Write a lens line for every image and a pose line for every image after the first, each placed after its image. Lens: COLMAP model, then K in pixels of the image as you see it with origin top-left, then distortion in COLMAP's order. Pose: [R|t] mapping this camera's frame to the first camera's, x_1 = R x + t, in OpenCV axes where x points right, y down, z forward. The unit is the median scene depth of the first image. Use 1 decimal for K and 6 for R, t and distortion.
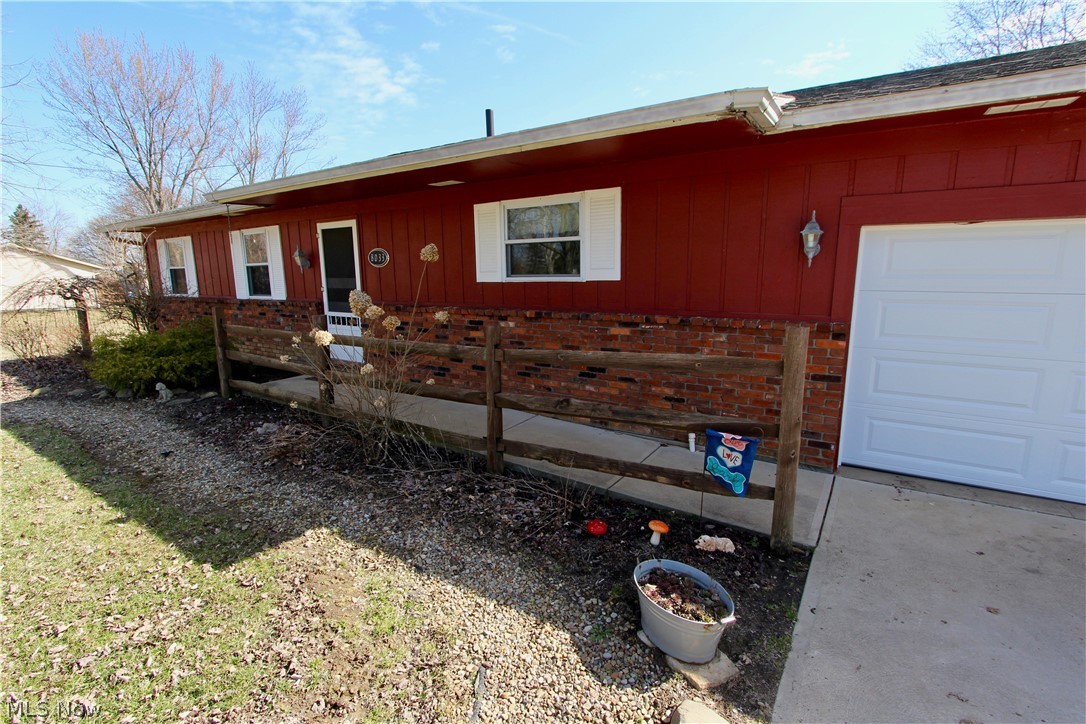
lens RADIAL K [[500.2, 0, 547.2], [0, 500.2, 365.3], [0, 0, 1]] dist [-0.016171, 0.001410]
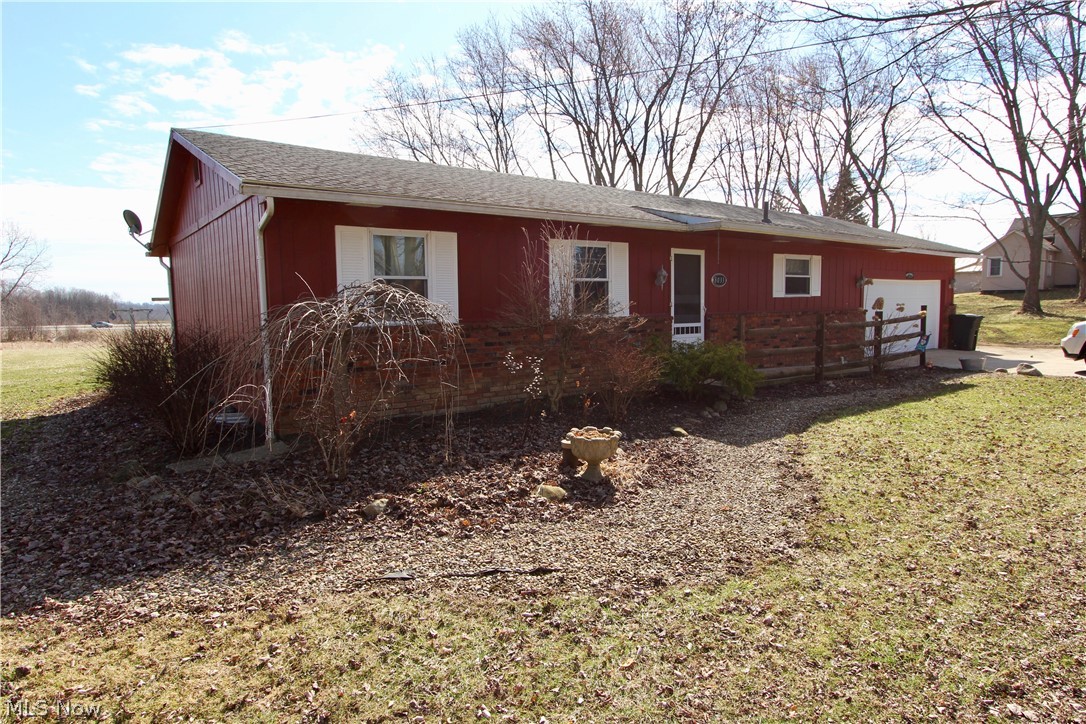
lens RADIAL K [[615.9, 0, 543.0], [0, 615.9, 362.0], [0, 0, 1]] dist [0.002420, 0.001066]
pose [[0.325312, -0.063465, 0.943475, -3.259907], [0.203306, 0.979106, -0.004239, -0.134360], [-0.923493, 0.193193, 0.331418, 1.437995]]
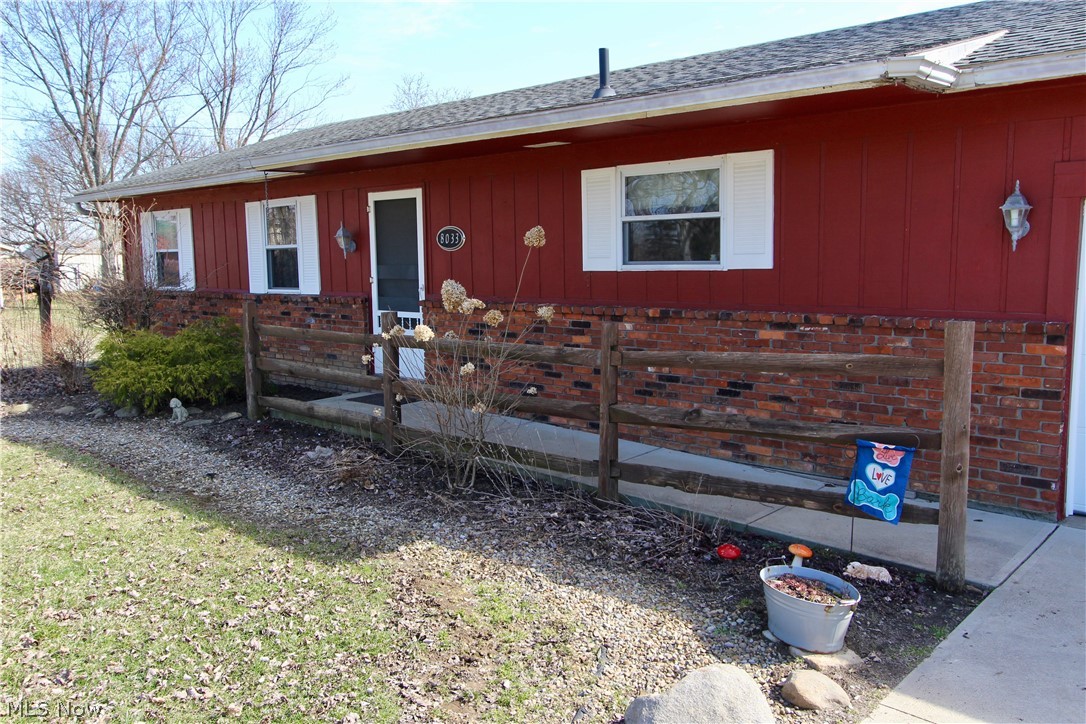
lens RADIAL K [[880.3, 0, 549.4], [0, 880.3, 360.3], [0, 0, 1]] dist [0.002131, 0.008162]
pose [[0.989116, 0.013522, -0.146512, 0.008309], [-0.022648, 0.997893, -0.060797, 0.068573], [0.145382, 0.063453, 0.987339, -0.425290]]
